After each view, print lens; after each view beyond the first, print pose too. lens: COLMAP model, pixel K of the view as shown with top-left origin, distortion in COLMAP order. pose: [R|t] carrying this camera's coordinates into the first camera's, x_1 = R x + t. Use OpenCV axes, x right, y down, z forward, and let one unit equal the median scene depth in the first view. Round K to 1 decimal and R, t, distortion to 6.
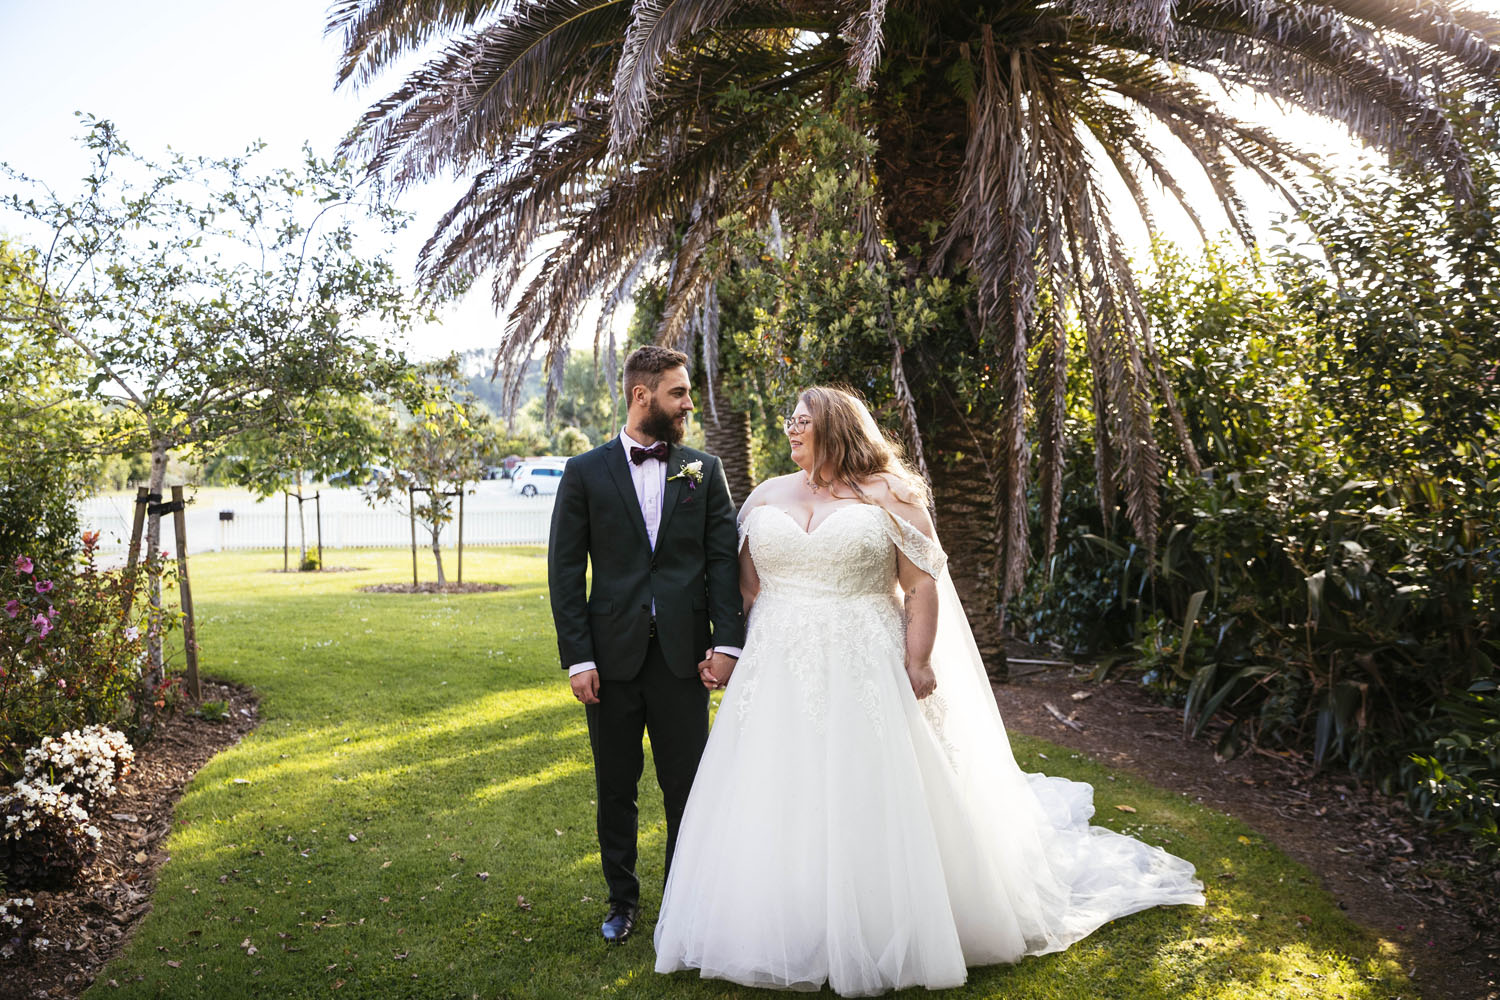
lens RADIAL K [[1420.4, 0, 750.0], [0, 1420.4, 500.0], [0, 0, 1]] dist [0.057418, -0.002994]
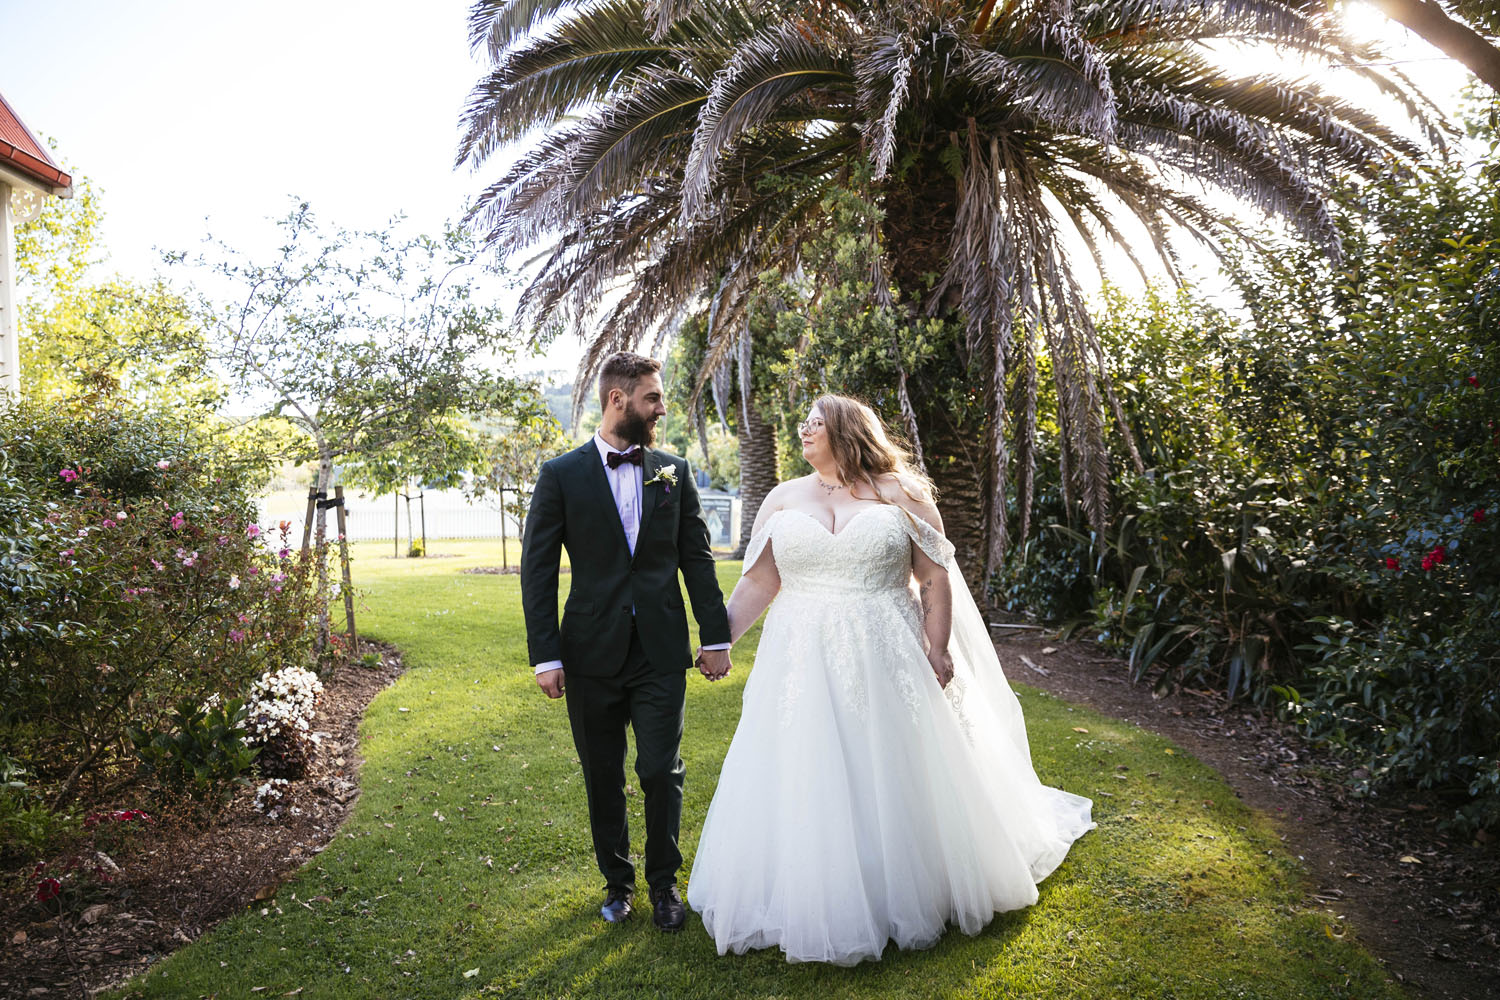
lens RADIAL K [[1259.6, 0, 750.0], [0, 1259.6, 500.0], [0, 0, 1]] dist [-0.003727, 0.001239]
pose [[0.999930, -0.003575, -0.011286, -0.018672], [0.003568, 0.999993, -0.000672, 0.004469], [0.011289, 0.000632, 0.999936, -0.114391]]
